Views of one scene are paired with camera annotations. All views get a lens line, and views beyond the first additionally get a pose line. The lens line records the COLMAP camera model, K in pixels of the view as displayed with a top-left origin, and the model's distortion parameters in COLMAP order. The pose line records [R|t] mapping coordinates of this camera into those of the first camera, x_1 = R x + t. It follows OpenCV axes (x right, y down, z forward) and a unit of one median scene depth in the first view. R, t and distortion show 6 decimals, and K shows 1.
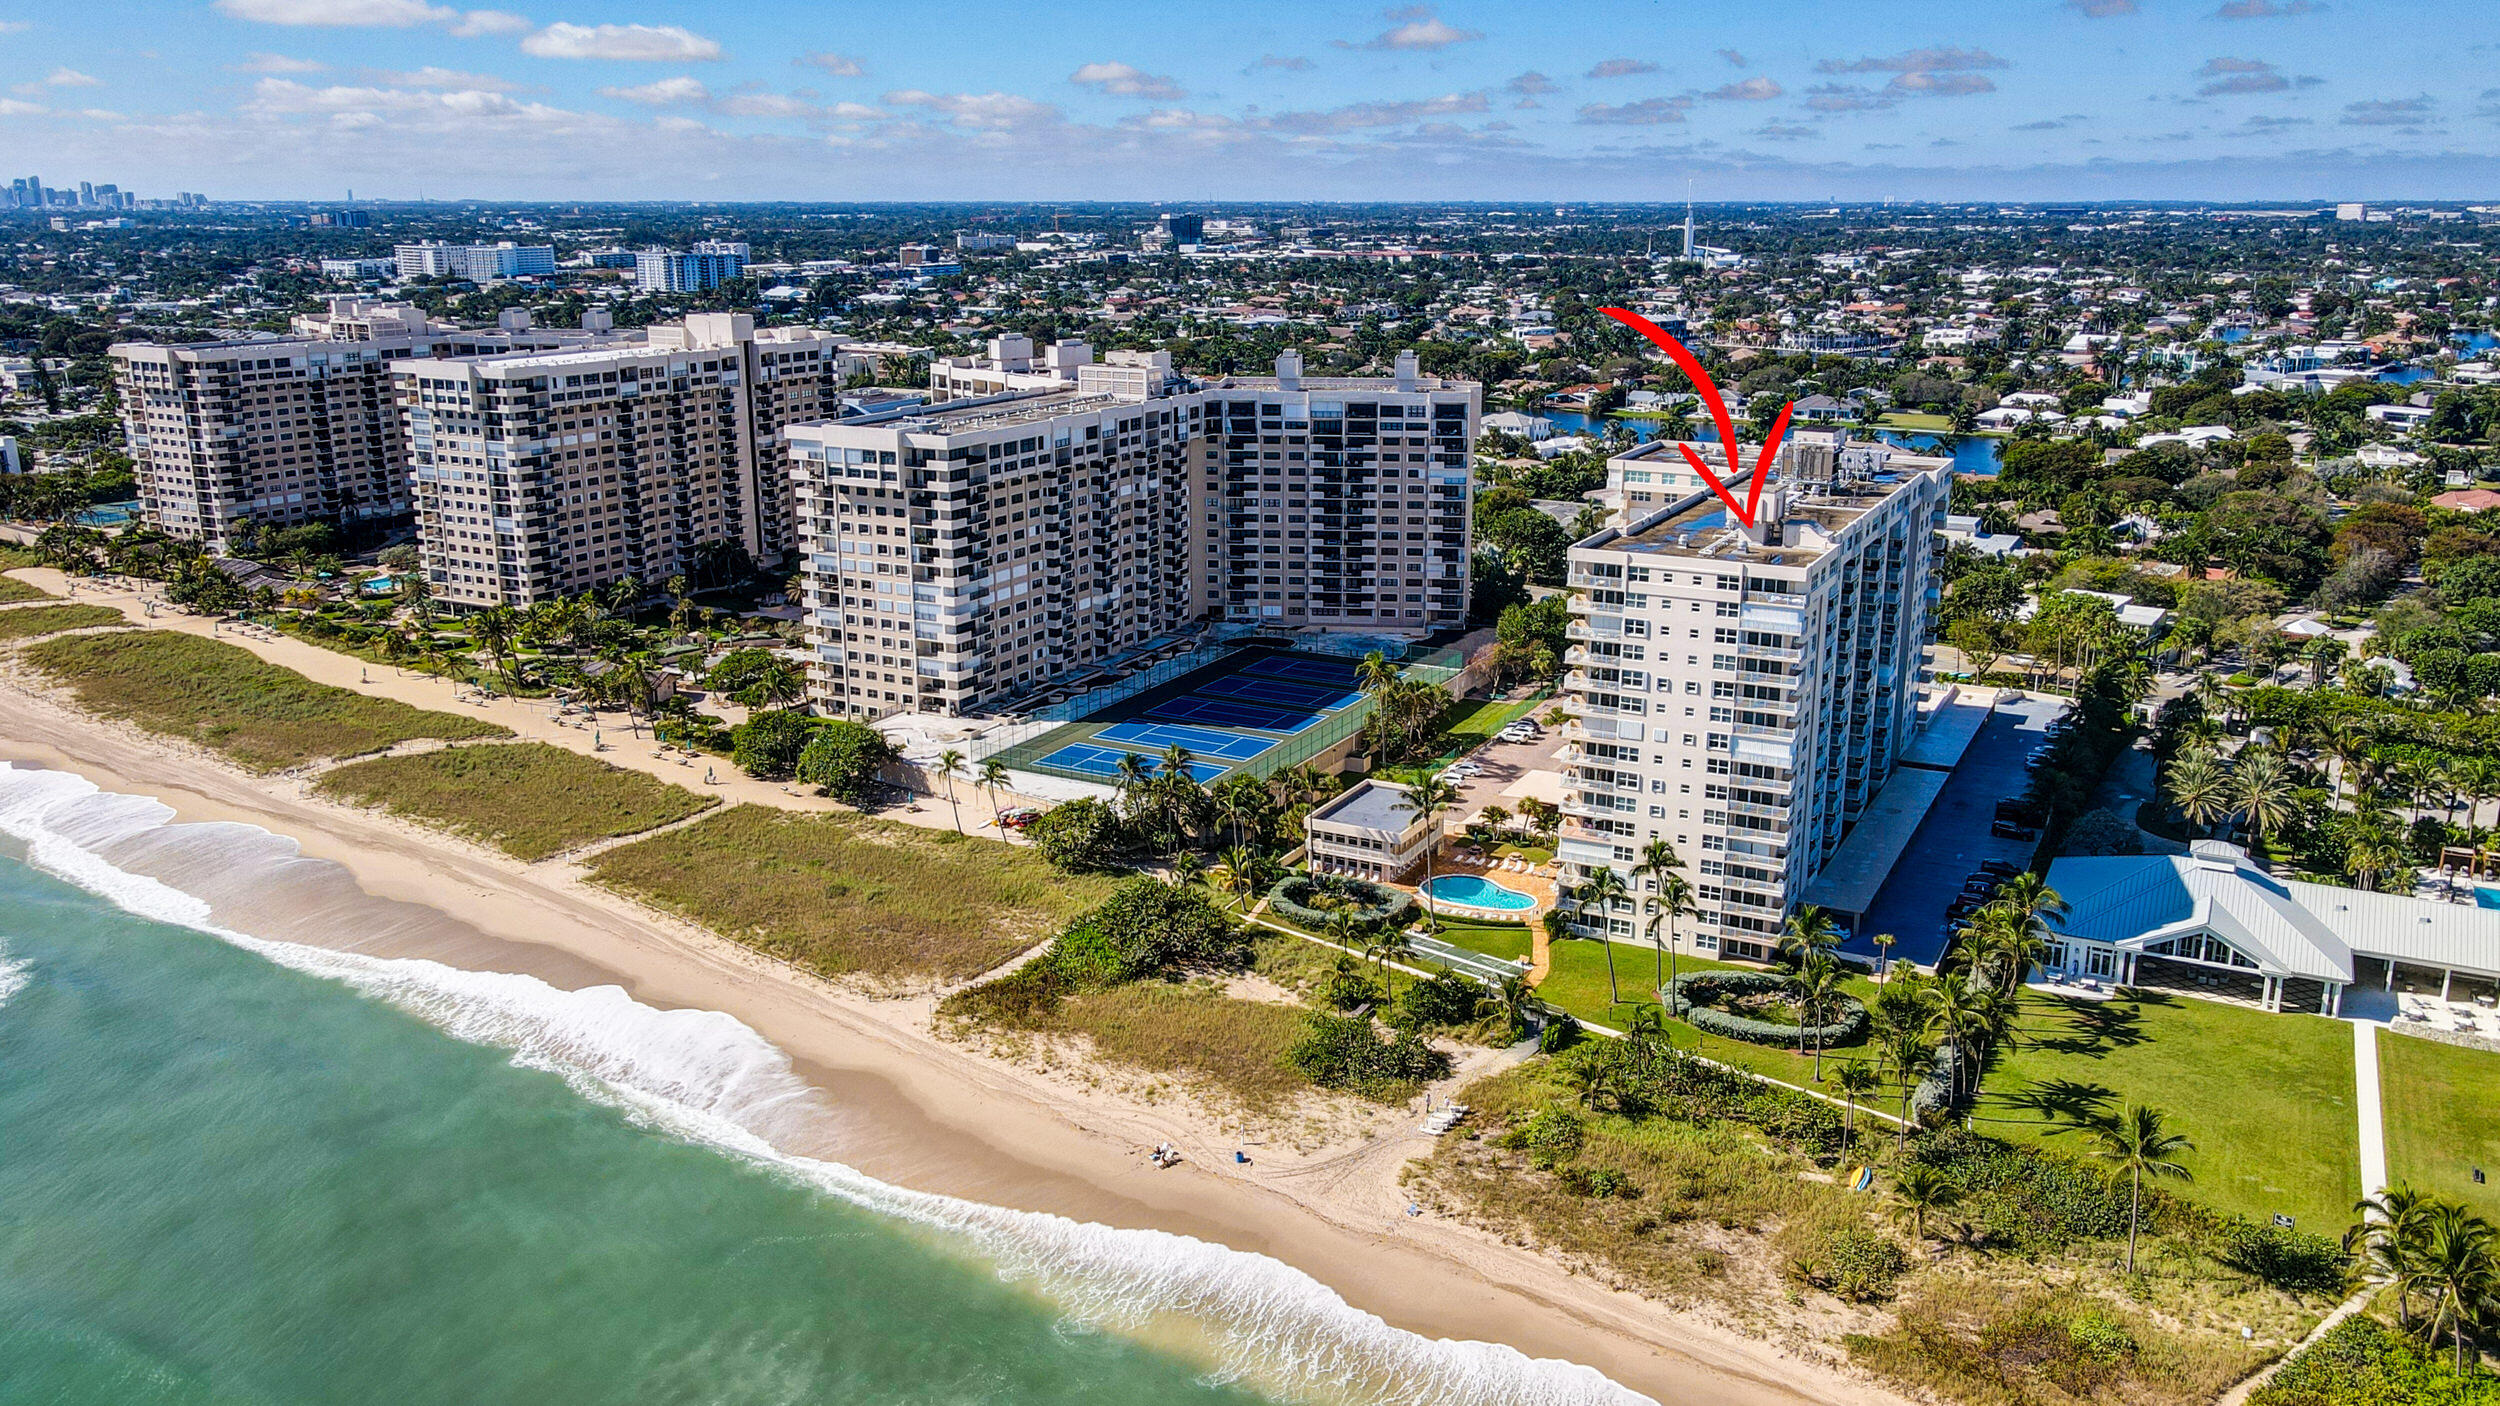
lens RADIAL K [[1939.0, 0, 1271.4], [0, 1939.0, 683.8], [0, 0, 1]] dist [-0.024431, 0.126170]
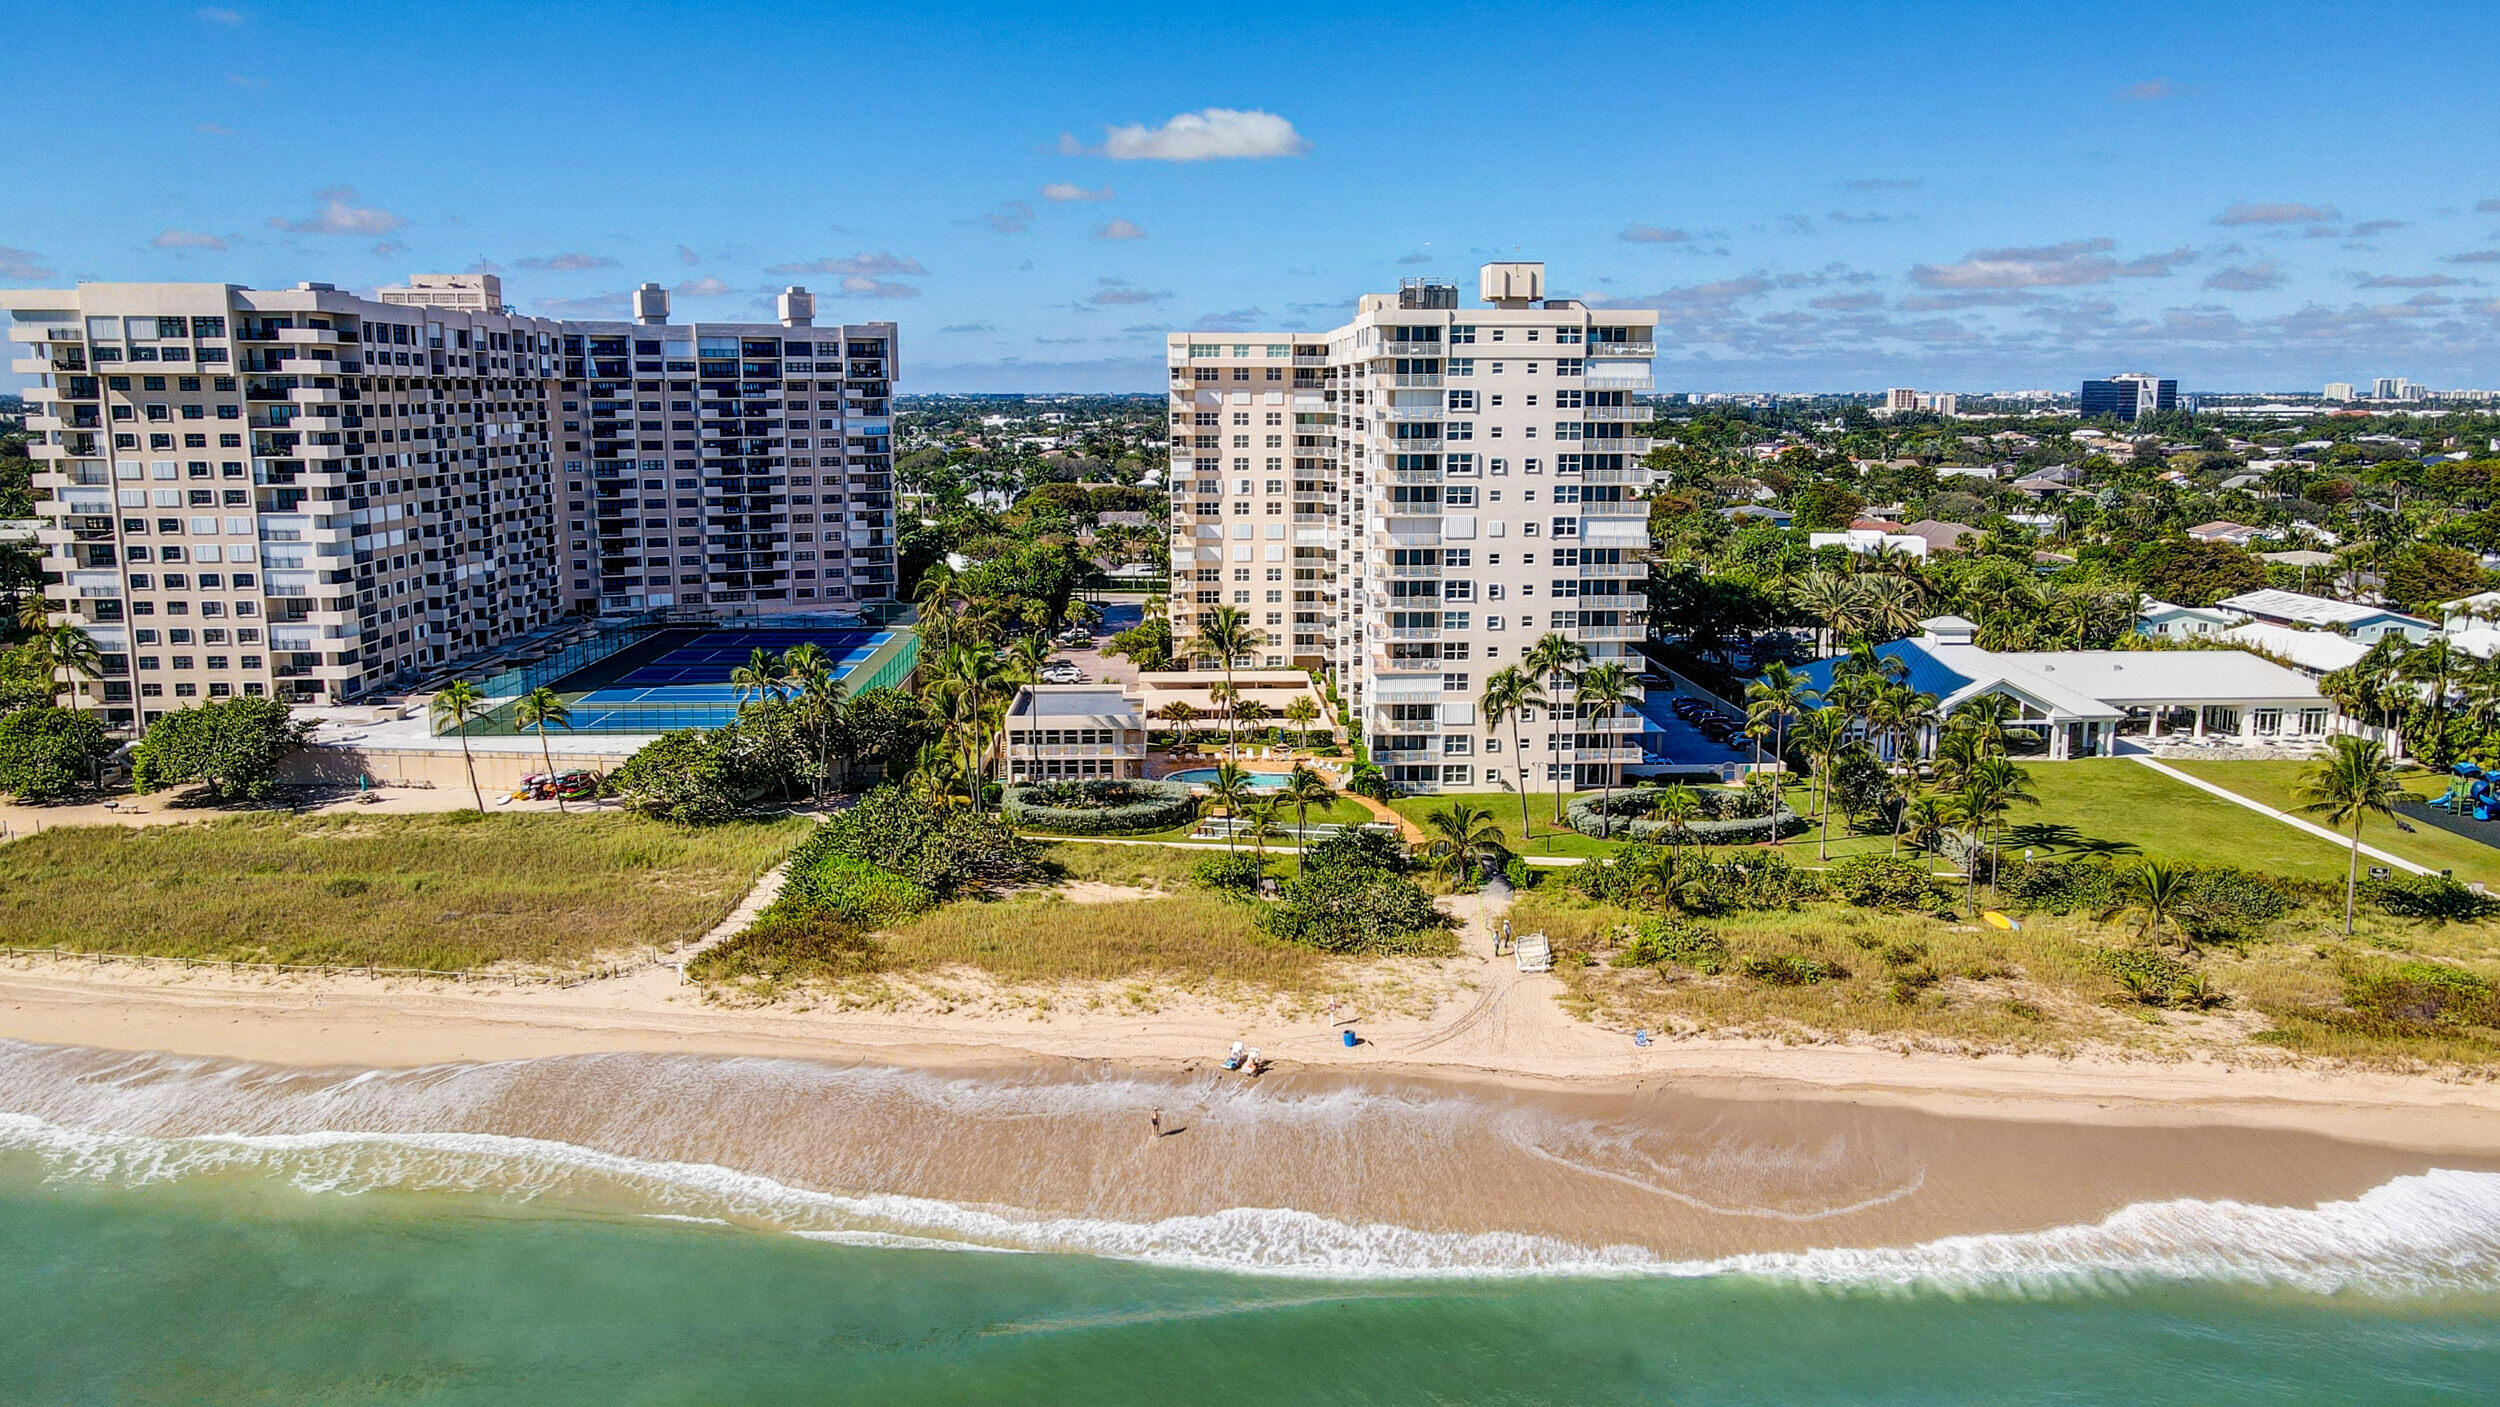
lens RADIAL K [[1853.8, 0, 1270.3], [0, 1853.8, 687.5], [0, 0, 1]] dist [-0.008187, 0.055235]
pose [[0.860473, -0.082158, 0.502829, -0.208026], [0.127934, 0.990135, -0.057148, 0.090612], [-0.493173, 0.113503, 0.862495, 0.254655]]
